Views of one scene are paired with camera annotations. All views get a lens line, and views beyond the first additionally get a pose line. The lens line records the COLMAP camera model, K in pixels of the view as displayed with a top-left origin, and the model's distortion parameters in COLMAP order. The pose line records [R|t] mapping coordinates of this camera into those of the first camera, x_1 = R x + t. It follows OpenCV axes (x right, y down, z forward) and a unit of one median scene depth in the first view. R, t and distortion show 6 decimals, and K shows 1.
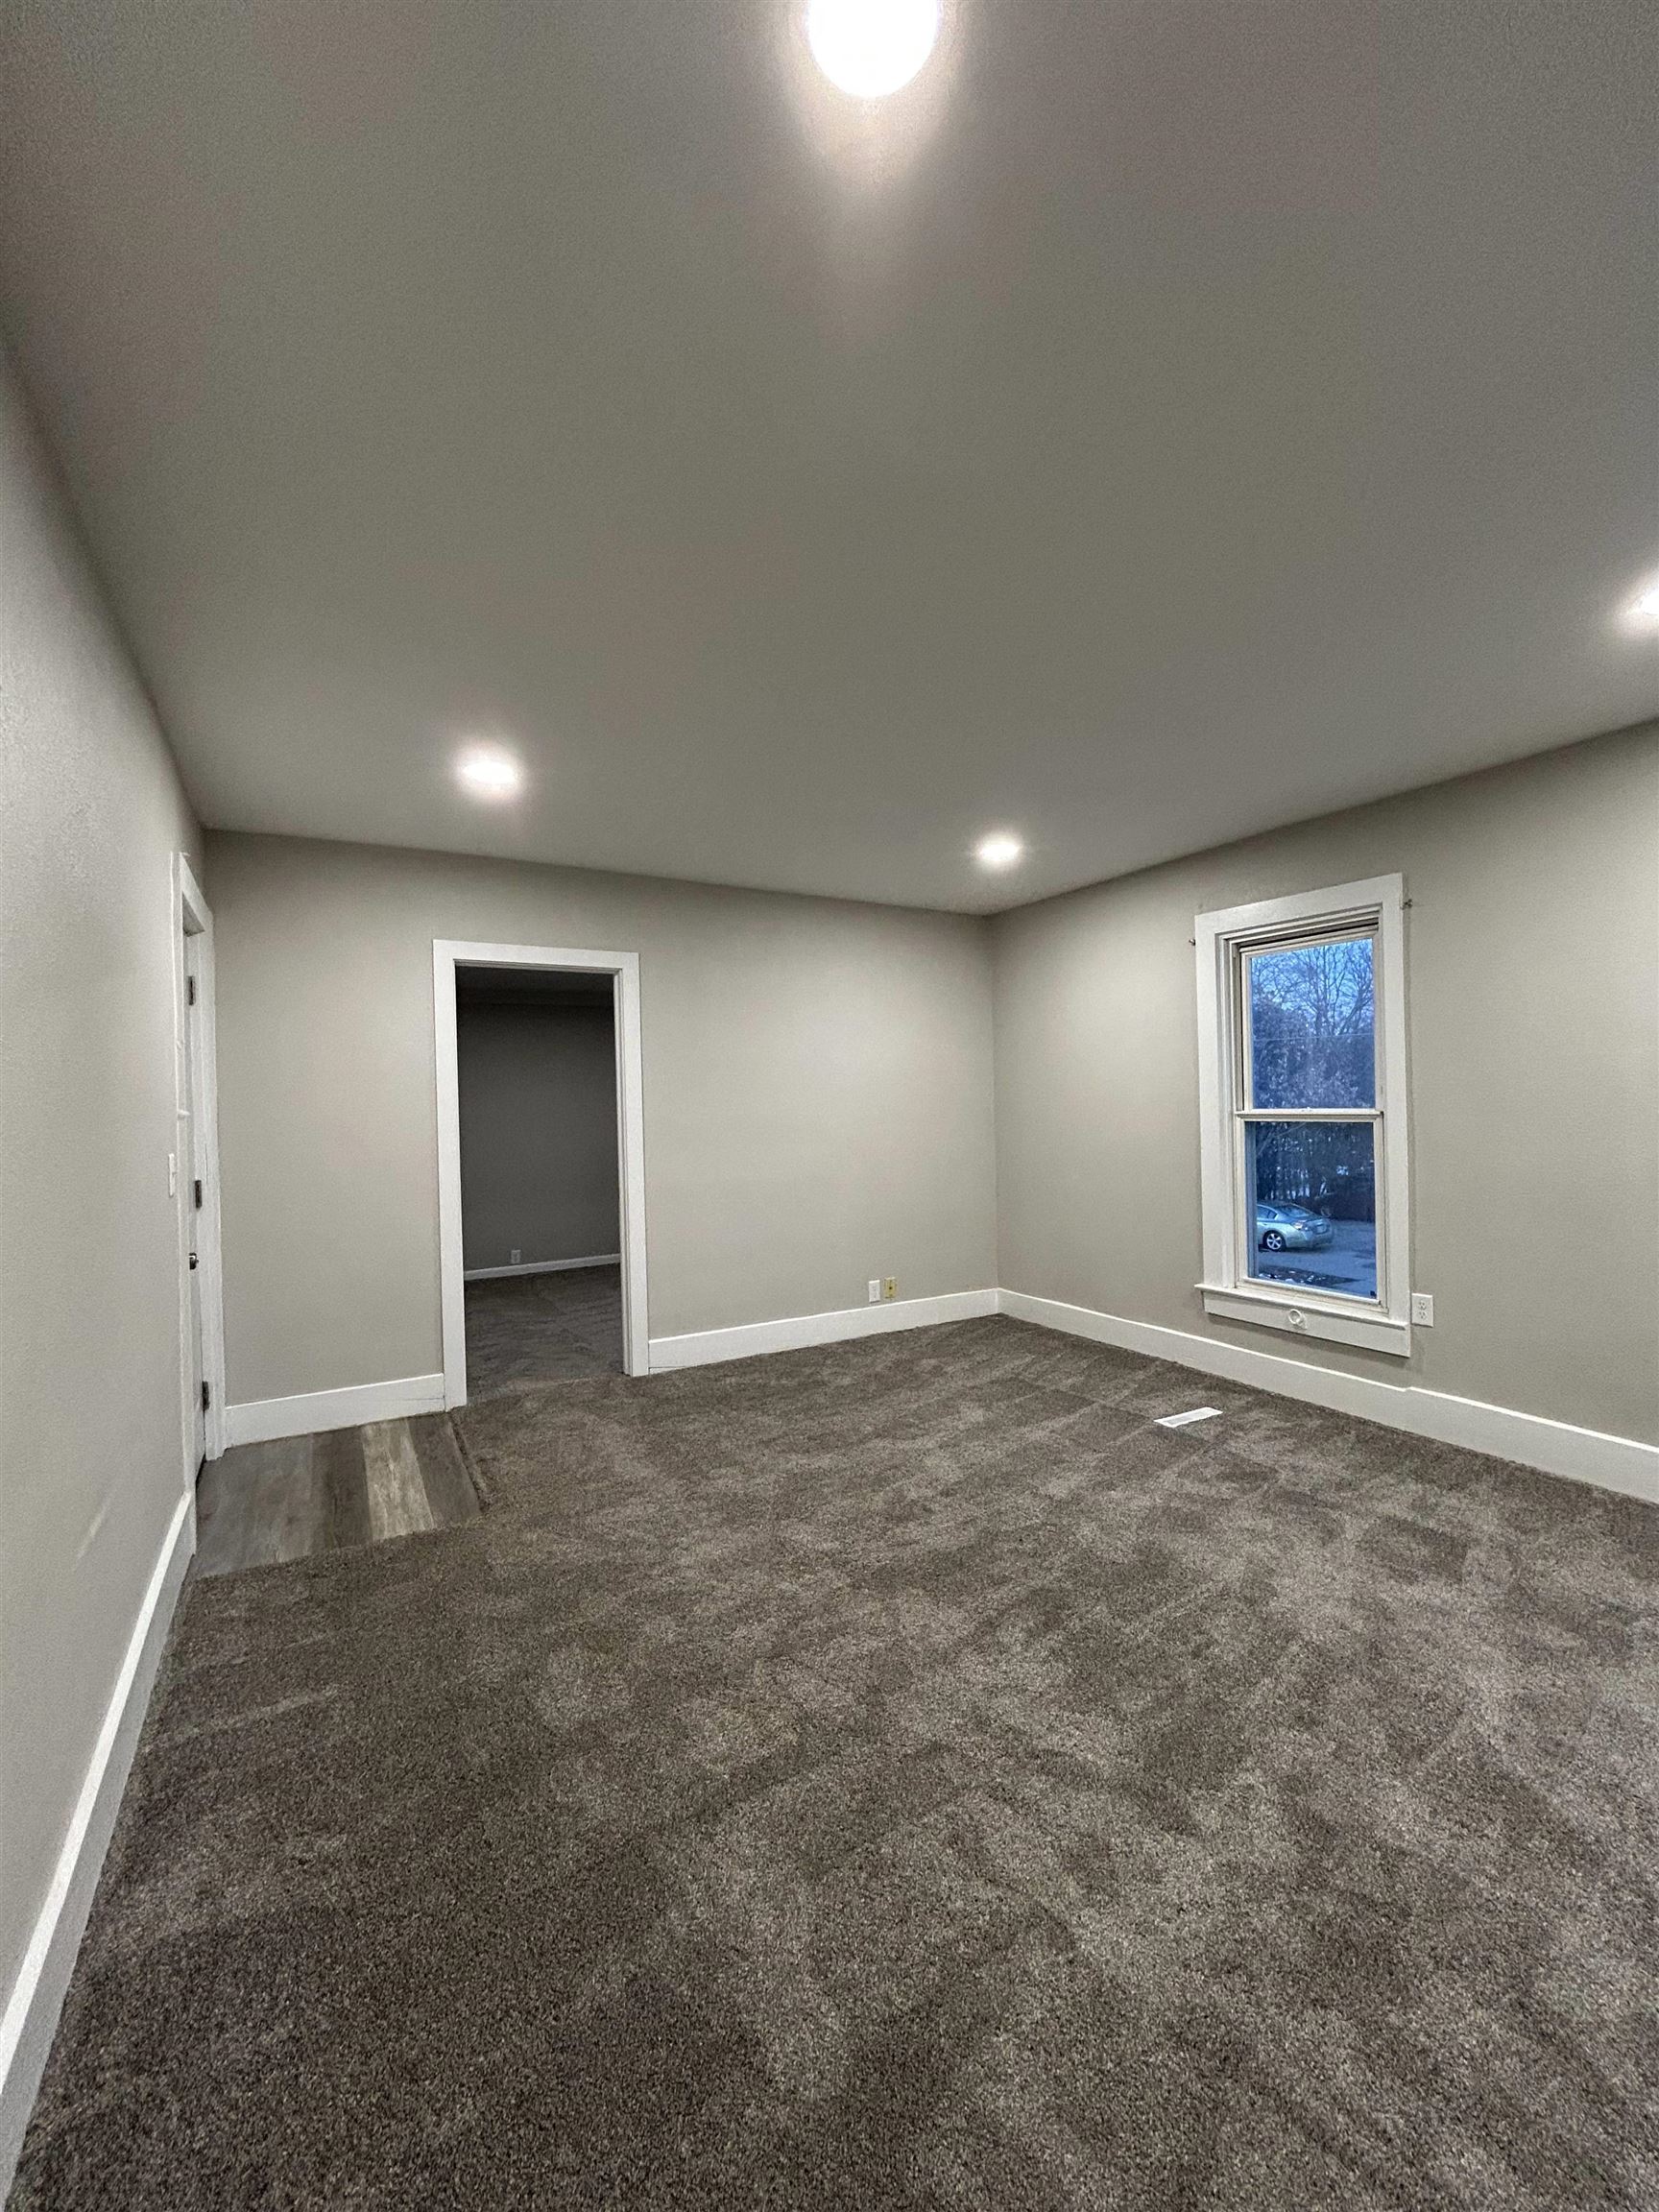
lens RADIAL K [[897.2, 0, 812.7], [0, 897.2, 1106.4], [0, 0, 1]] dist [-0.001628, 0.000655]
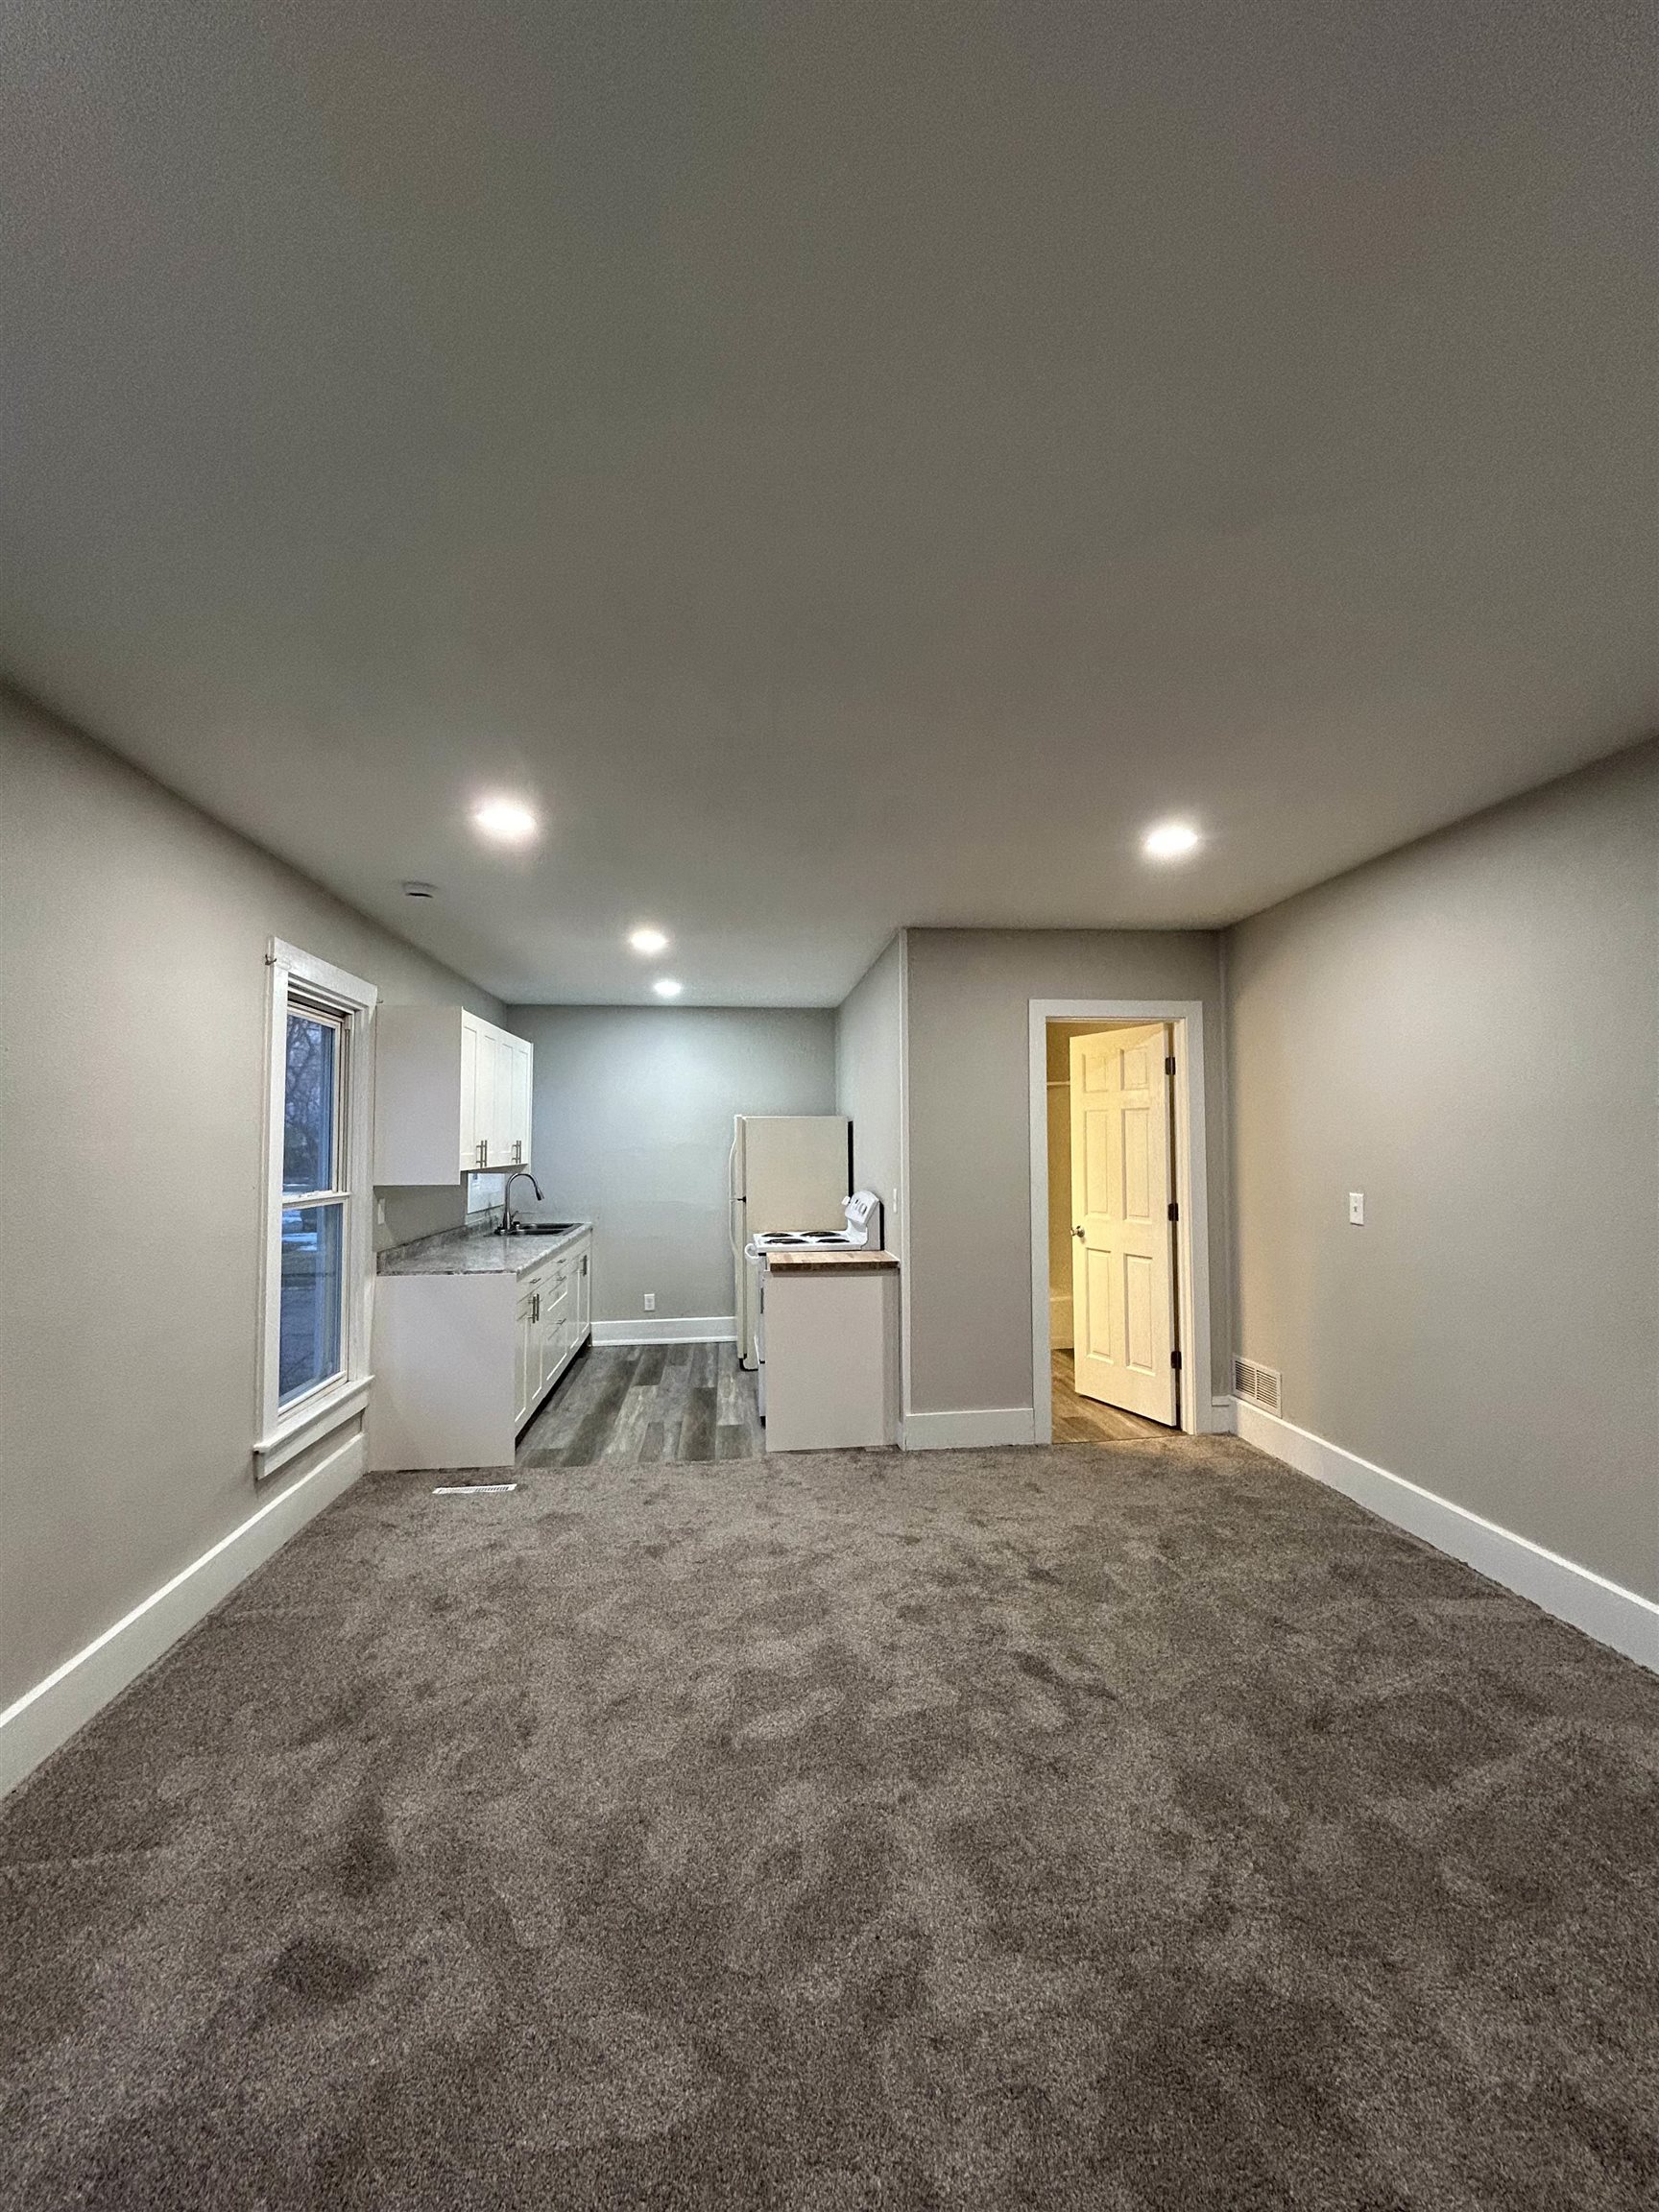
lens RADIAL K [[897.2, 0, 836.0], [0, 897.2, 1111.1], [0, 0, 1]] dist [-0.001628, 0.000655]
pose [[-0.928097, 0.049962, 0.368972, 0.009431], [0.038328, 0.998512, -0.038800, -0.028604], [-0.370362, -0.021868, -0.928630, 1.184968]]
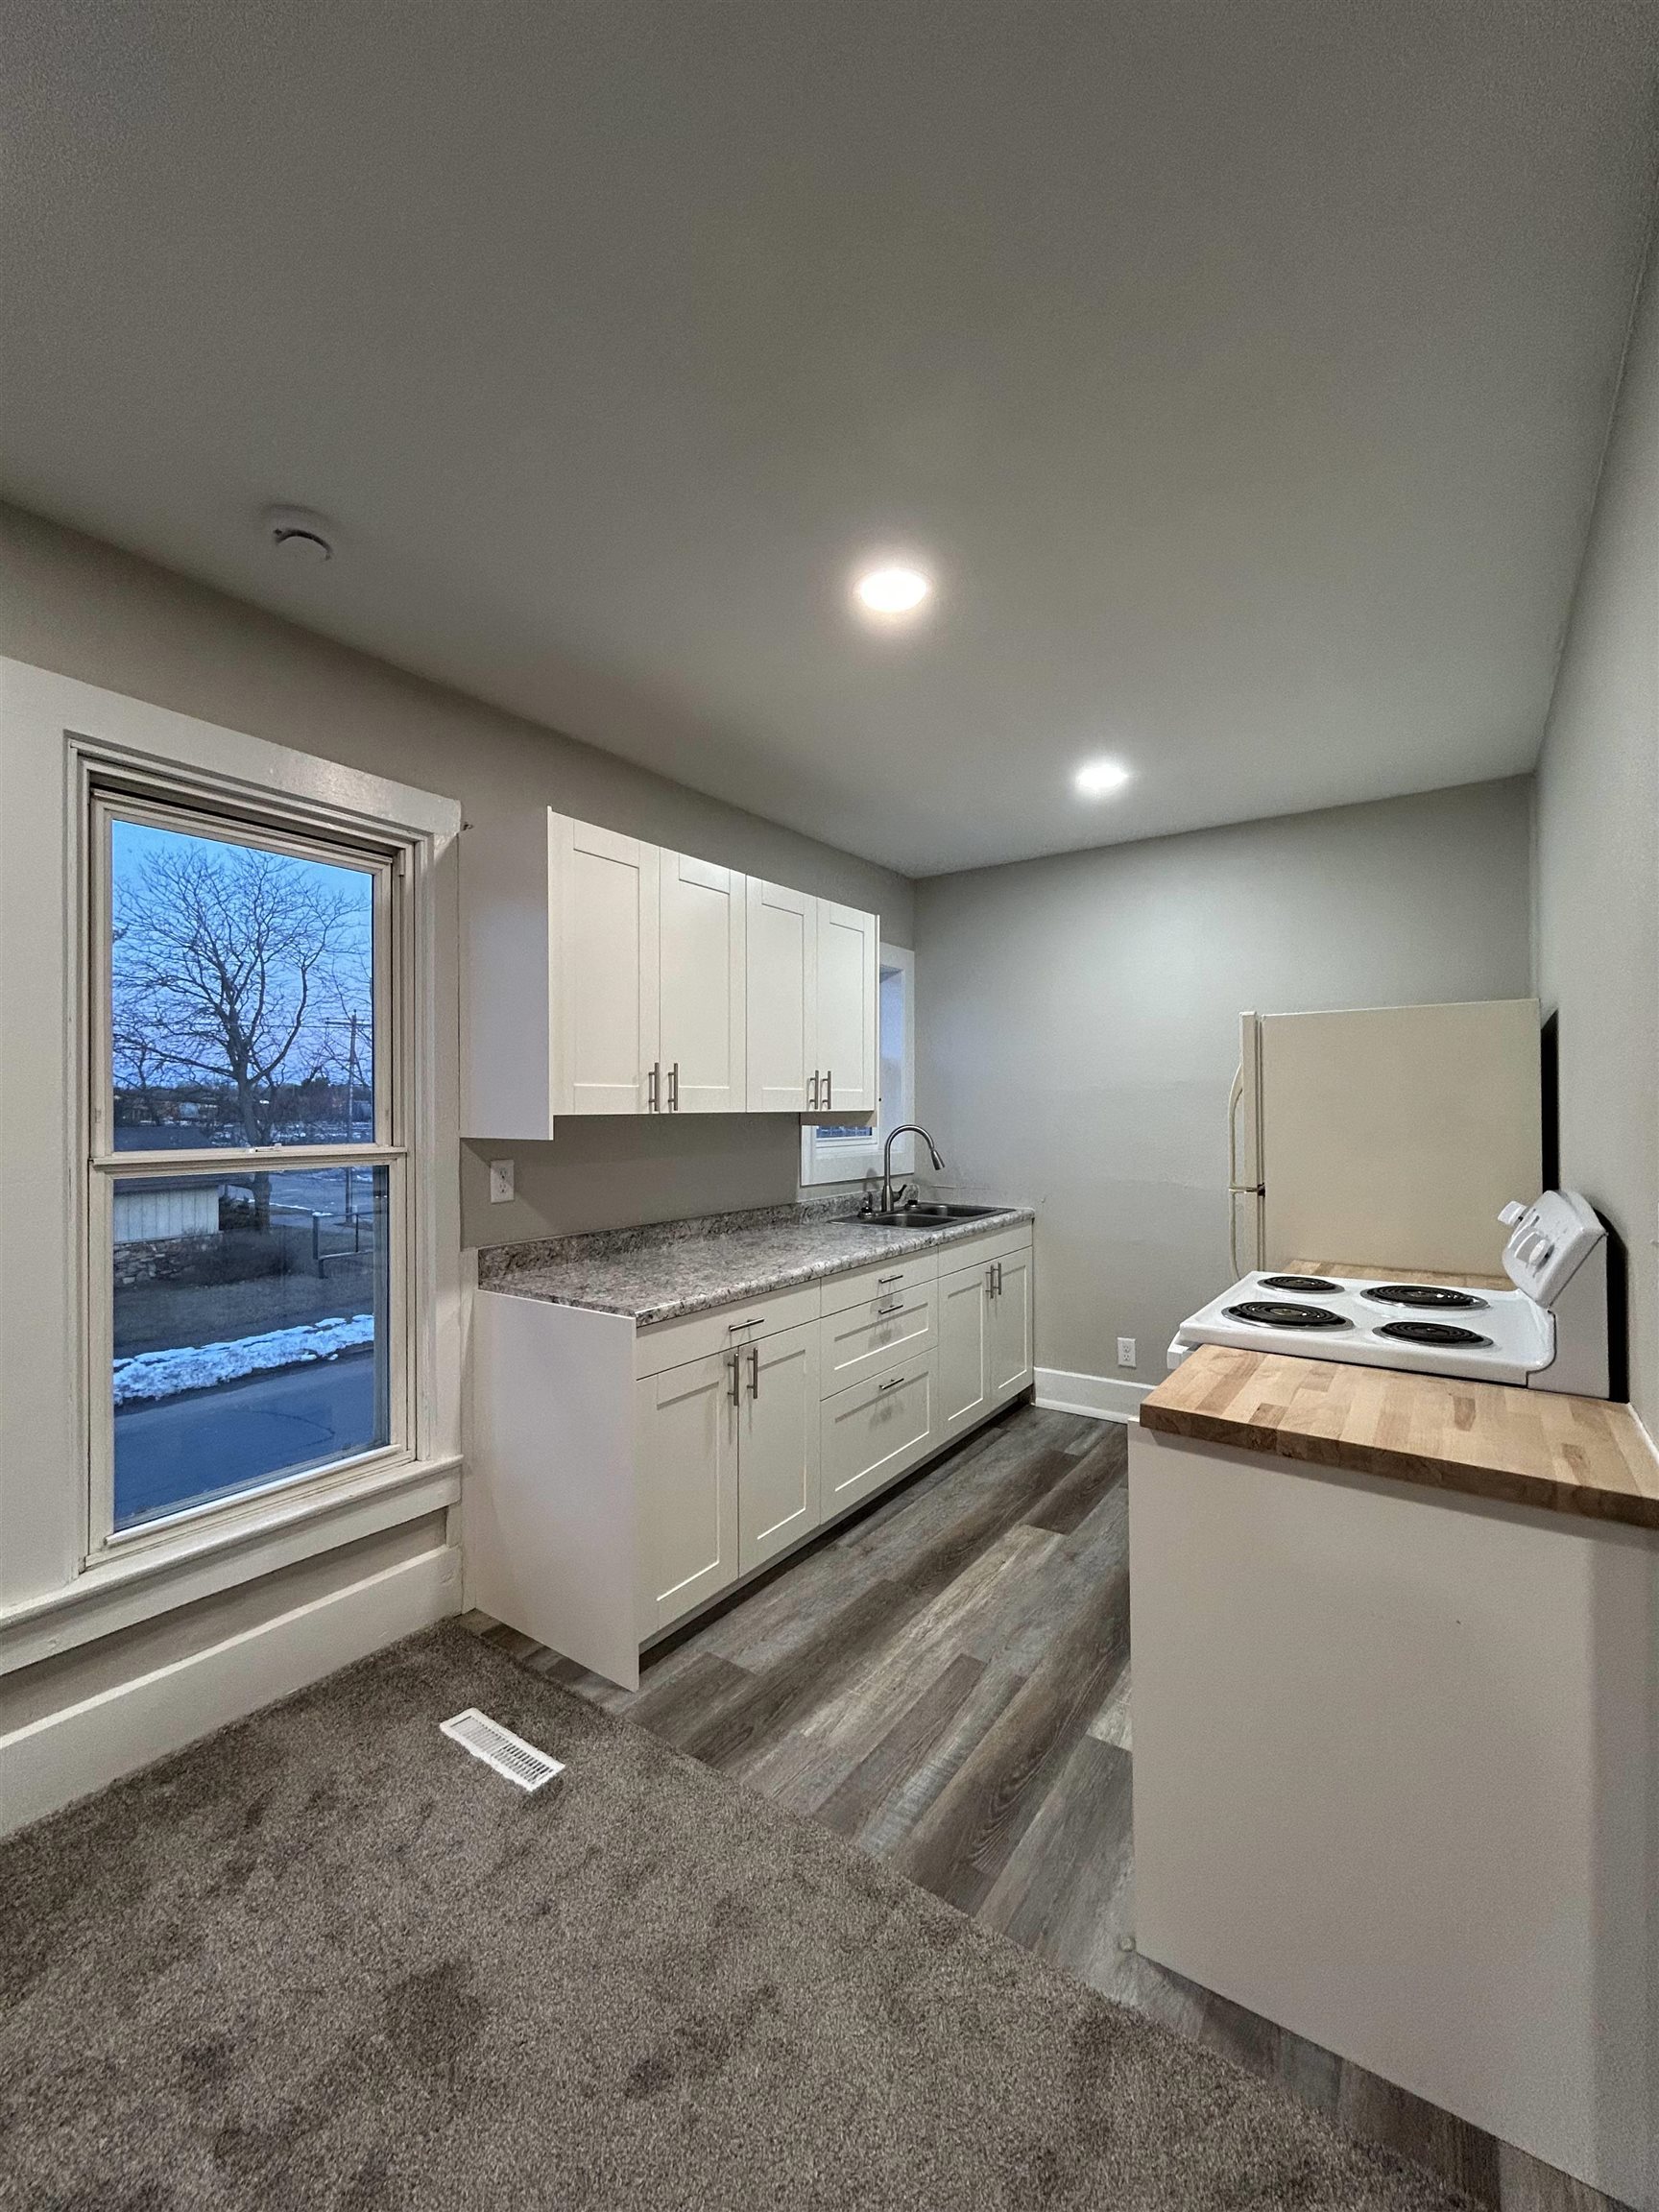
lens RADIAL K [[897.2, 0, 833.8], [0, 897.2, 1106.6], [0, 0, 1]] dist [-0.001628, 0.000655]
pose [[-0.444769, 0.035518, 0.894941, 0.240861], [0.027579, 0.999283, -0.025952, 0.000148], [-0.895220, 0.013139, -0.445430, 0.409977]]
